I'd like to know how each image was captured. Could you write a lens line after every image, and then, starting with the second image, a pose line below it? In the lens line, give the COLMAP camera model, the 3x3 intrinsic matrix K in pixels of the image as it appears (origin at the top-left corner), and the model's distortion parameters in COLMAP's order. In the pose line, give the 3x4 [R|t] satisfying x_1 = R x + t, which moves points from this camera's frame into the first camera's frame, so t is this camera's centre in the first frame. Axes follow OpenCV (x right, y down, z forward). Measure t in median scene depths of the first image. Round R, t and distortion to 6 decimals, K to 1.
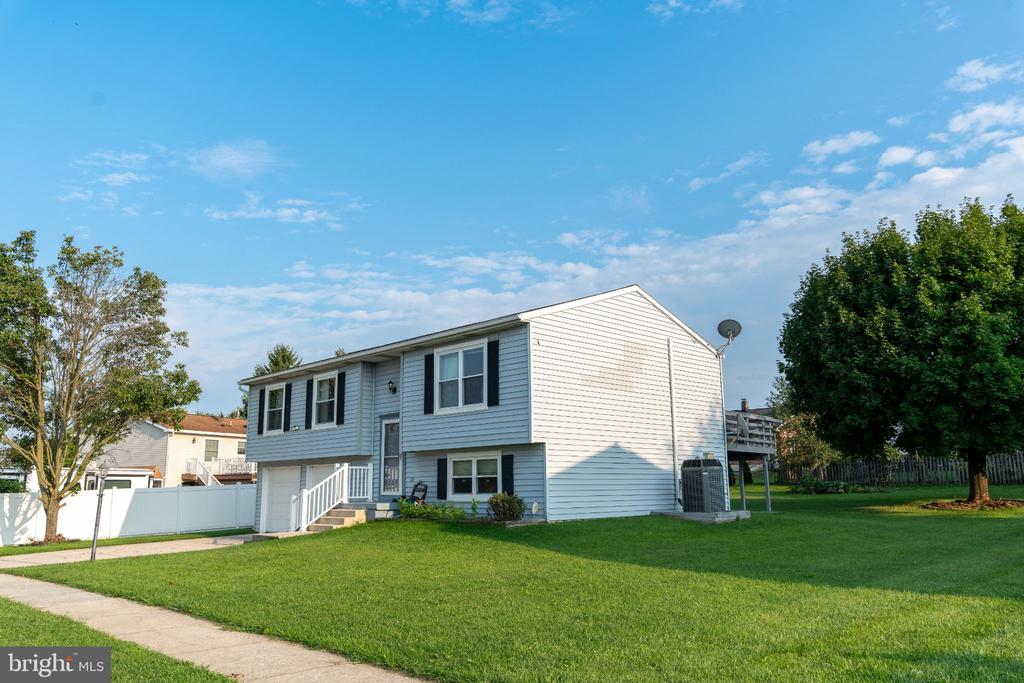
lens RADIAL K [[808.5, 0, 512.0], [0, 808.5, 341.5], [0, 0, 1]] dist [0.002362, 0.000244]
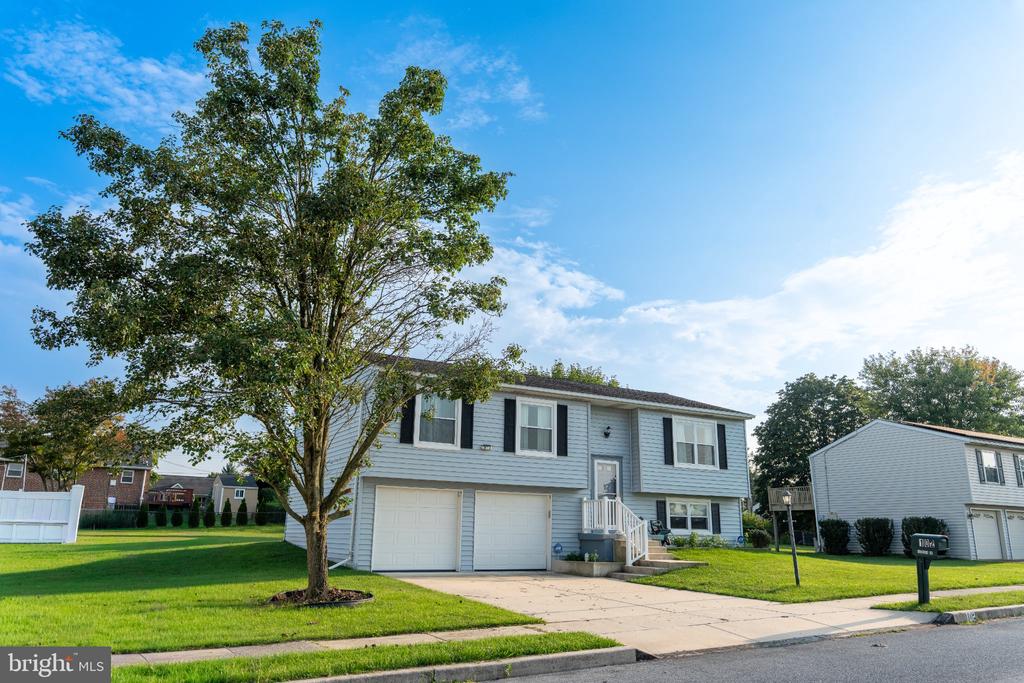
lens RADIAL K [[762.6, 0, 512.0], [0, 762.6, 341.5], [0, 0, 1]] dist [-0.000708, -0.000242]
pose [[0.203023, 0.278569, 0.938712, -1.328499], [-0.178452, 0.953149, -0.244258, 0.241245], [-0.962776, -0.117925, 0.243222, 0.963286]]
